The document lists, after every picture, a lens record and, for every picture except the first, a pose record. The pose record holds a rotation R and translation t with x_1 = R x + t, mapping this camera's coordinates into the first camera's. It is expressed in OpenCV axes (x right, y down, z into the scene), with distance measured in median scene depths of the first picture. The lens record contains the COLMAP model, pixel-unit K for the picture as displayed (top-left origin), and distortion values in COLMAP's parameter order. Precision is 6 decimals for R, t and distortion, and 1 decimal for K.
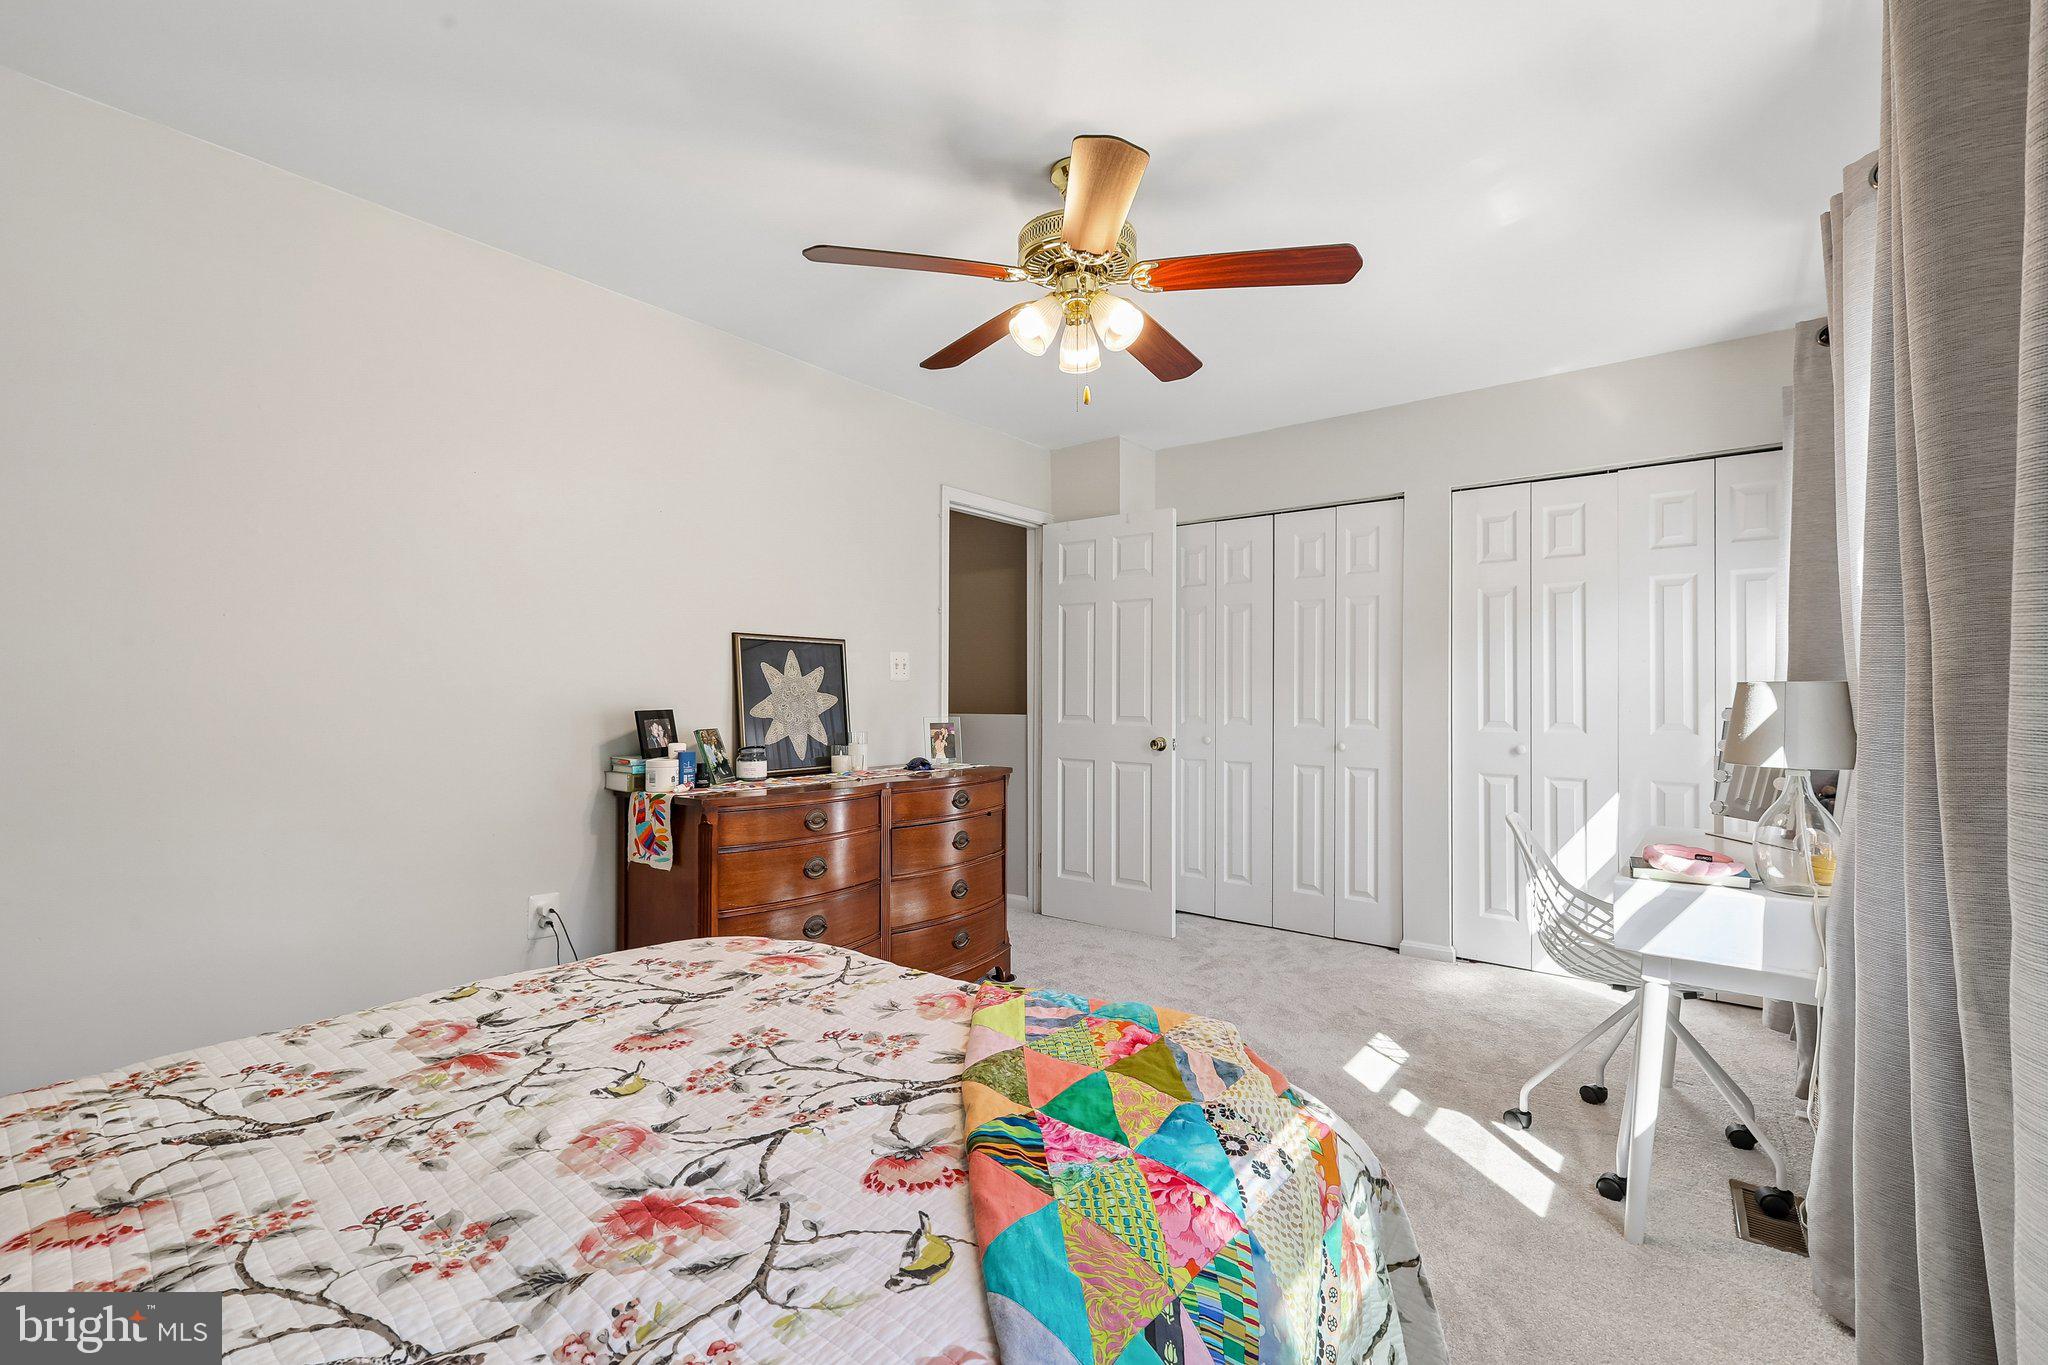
lens RADIAL K [[888.3, 0, 1024.0], [0, 888.3, 682.5], [0, 0, 1]] dist [0.003370, 0.000485]
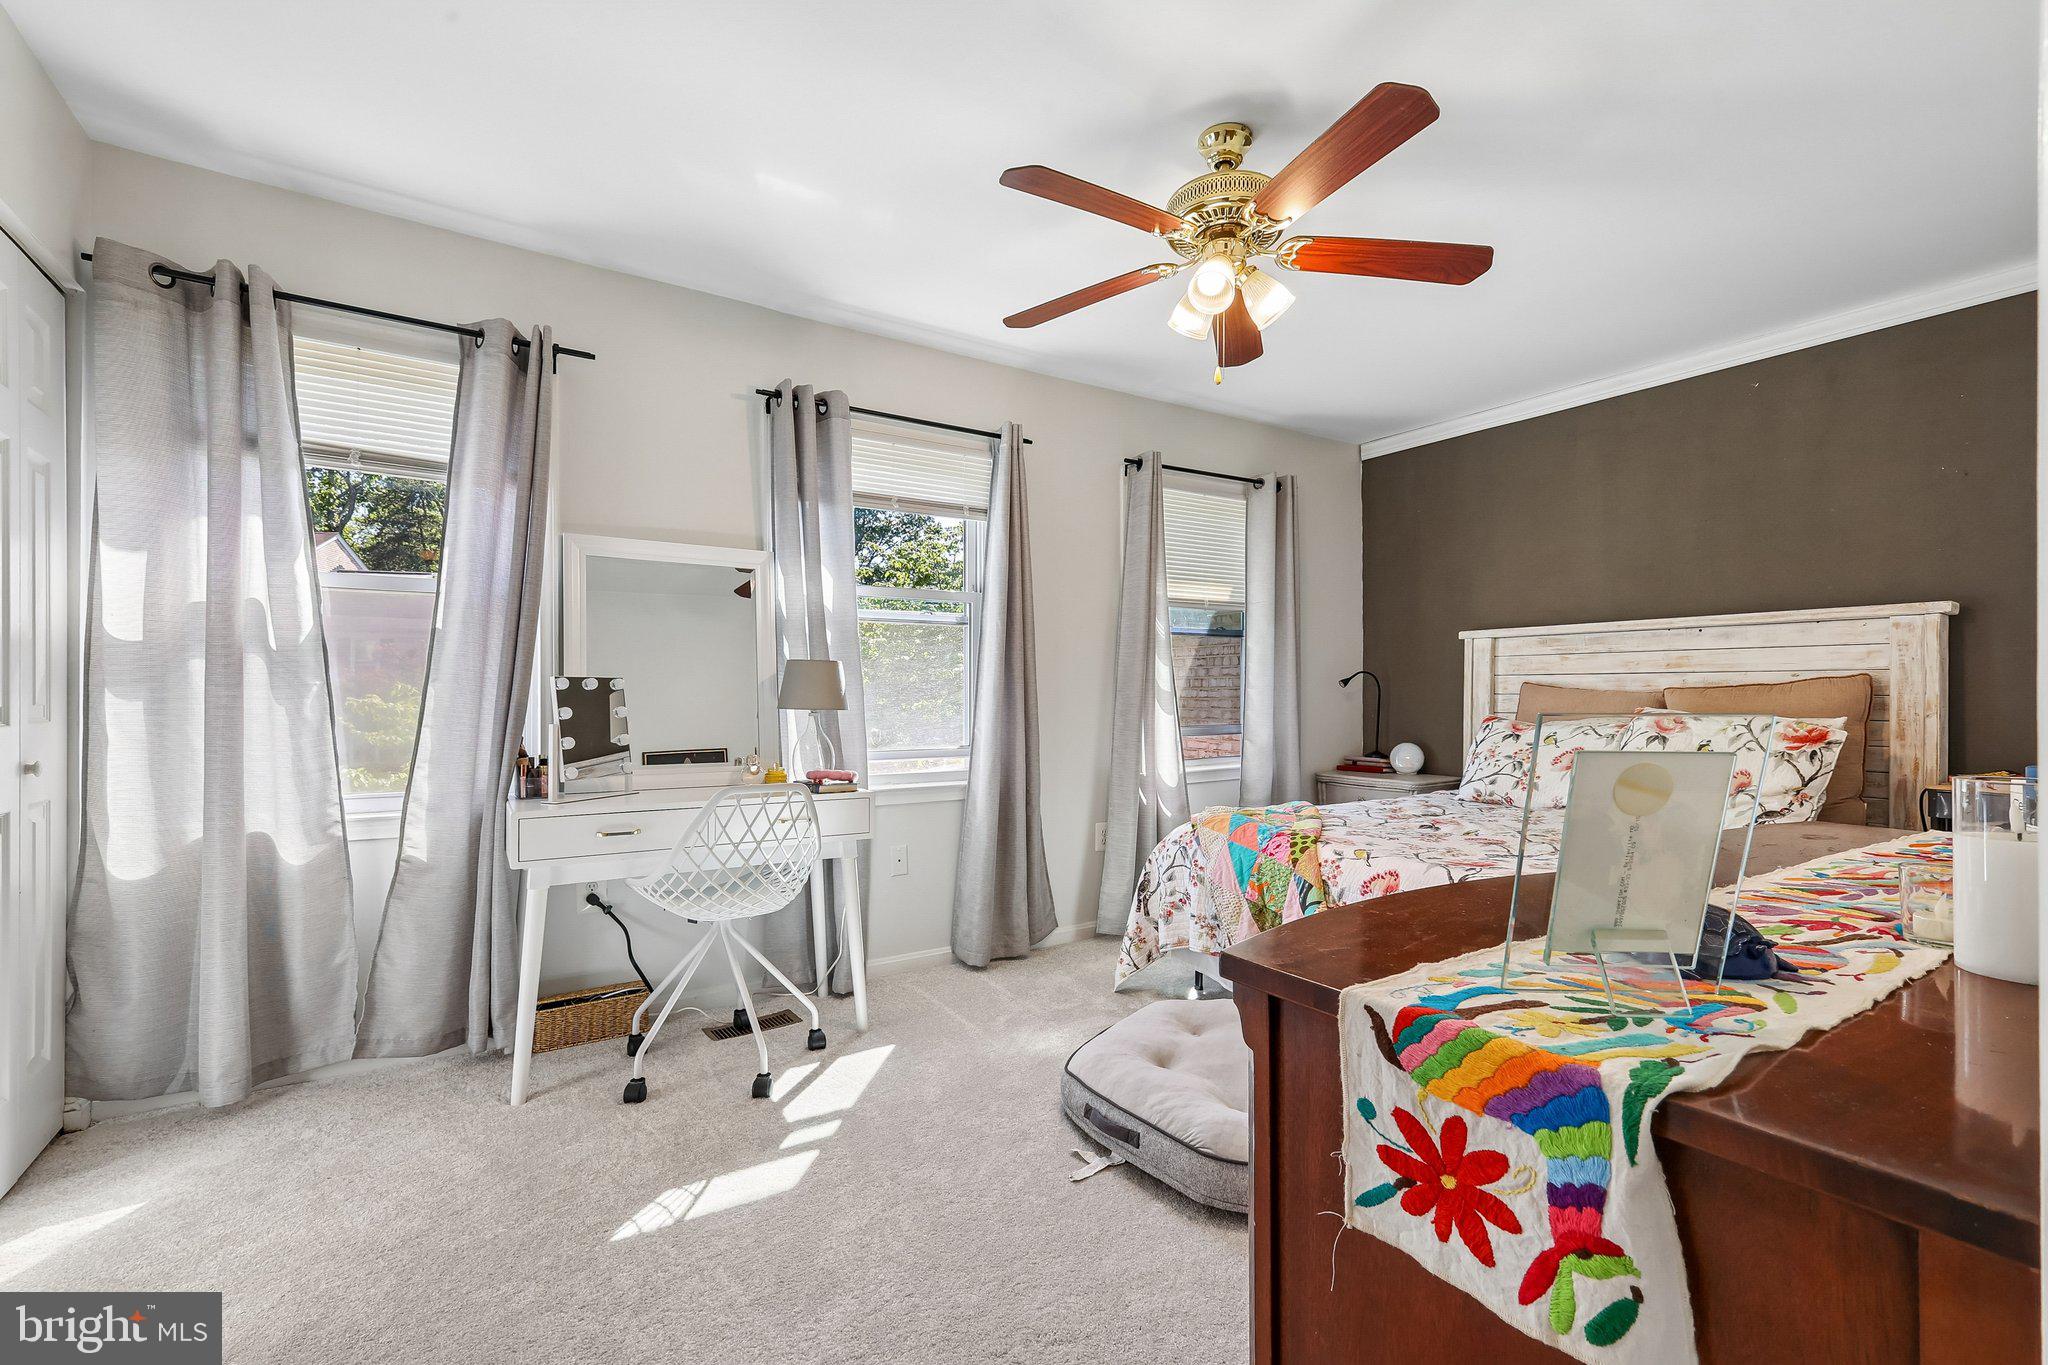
lens RADIAL K [[897.8, 0, 1030.0], [0, 897.8, 688.1], [0, 0, 1]] dist [0.001166, 0.000100]
pose [[-0.946255, 0.000596, 0.323421, -0.044281], [-0.006111, 0.999787, -0.019721, 0.042019], [-0.323364, -0.020637, -0.946050, 1.381498]]
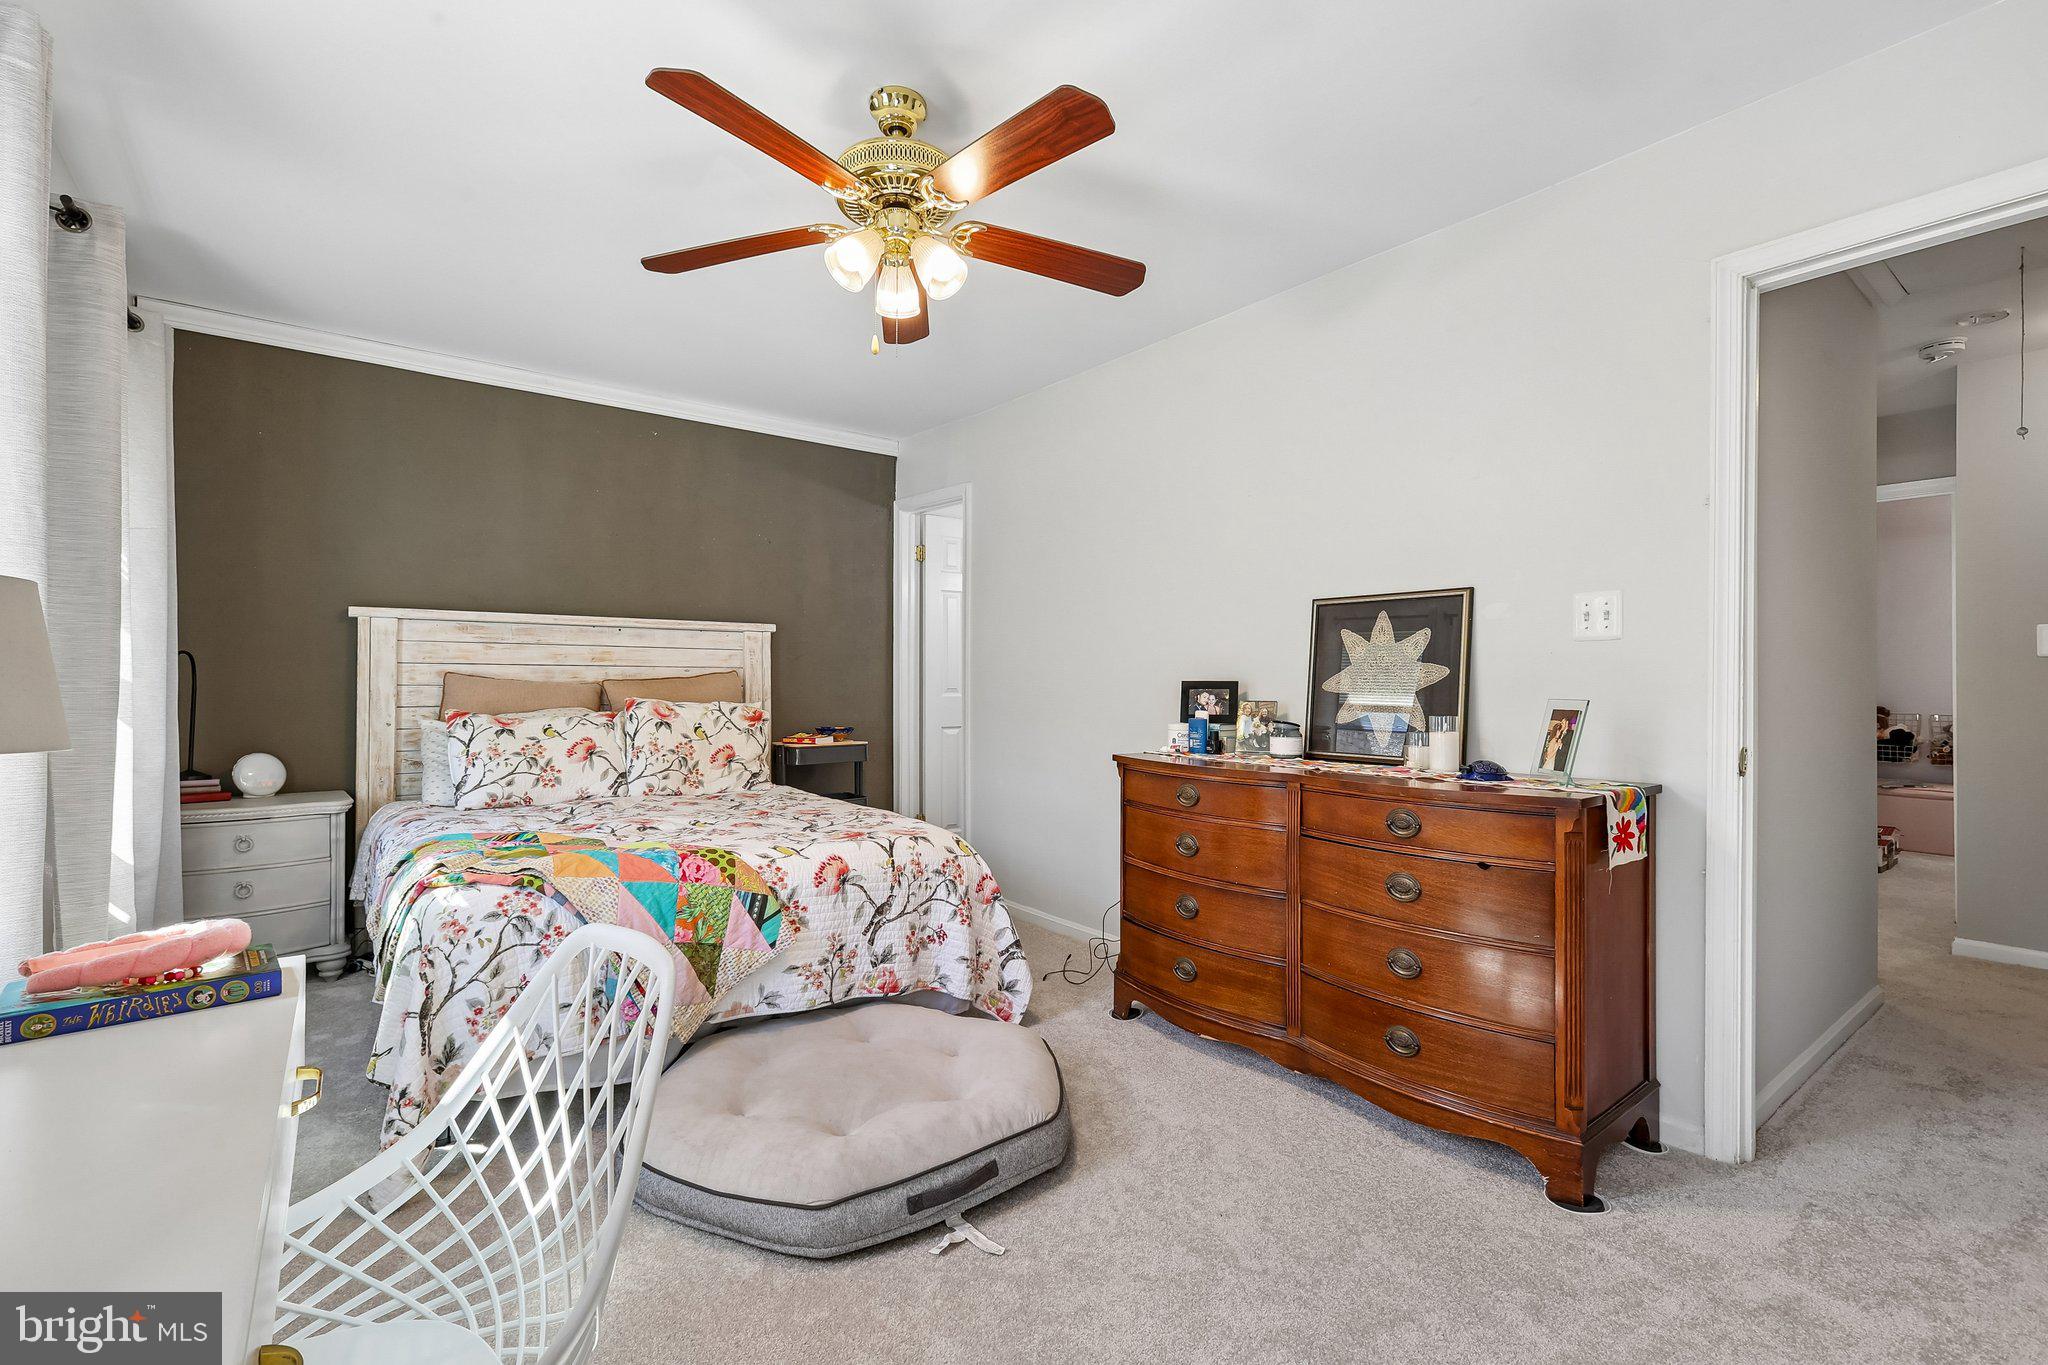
lens RADIAL K [[897.8, 0, 1030.0], [0, 897.8, 688.1], [0, 0, 1]] dist [0.001166, 0.000100]
pose [[-0.247963, 0.004500, -0.968759, 0.645549], [0.011470, 0.999933, 0.001709, 0.030736], [0.968702, -0.010688, -0.247998, 0.930651]]
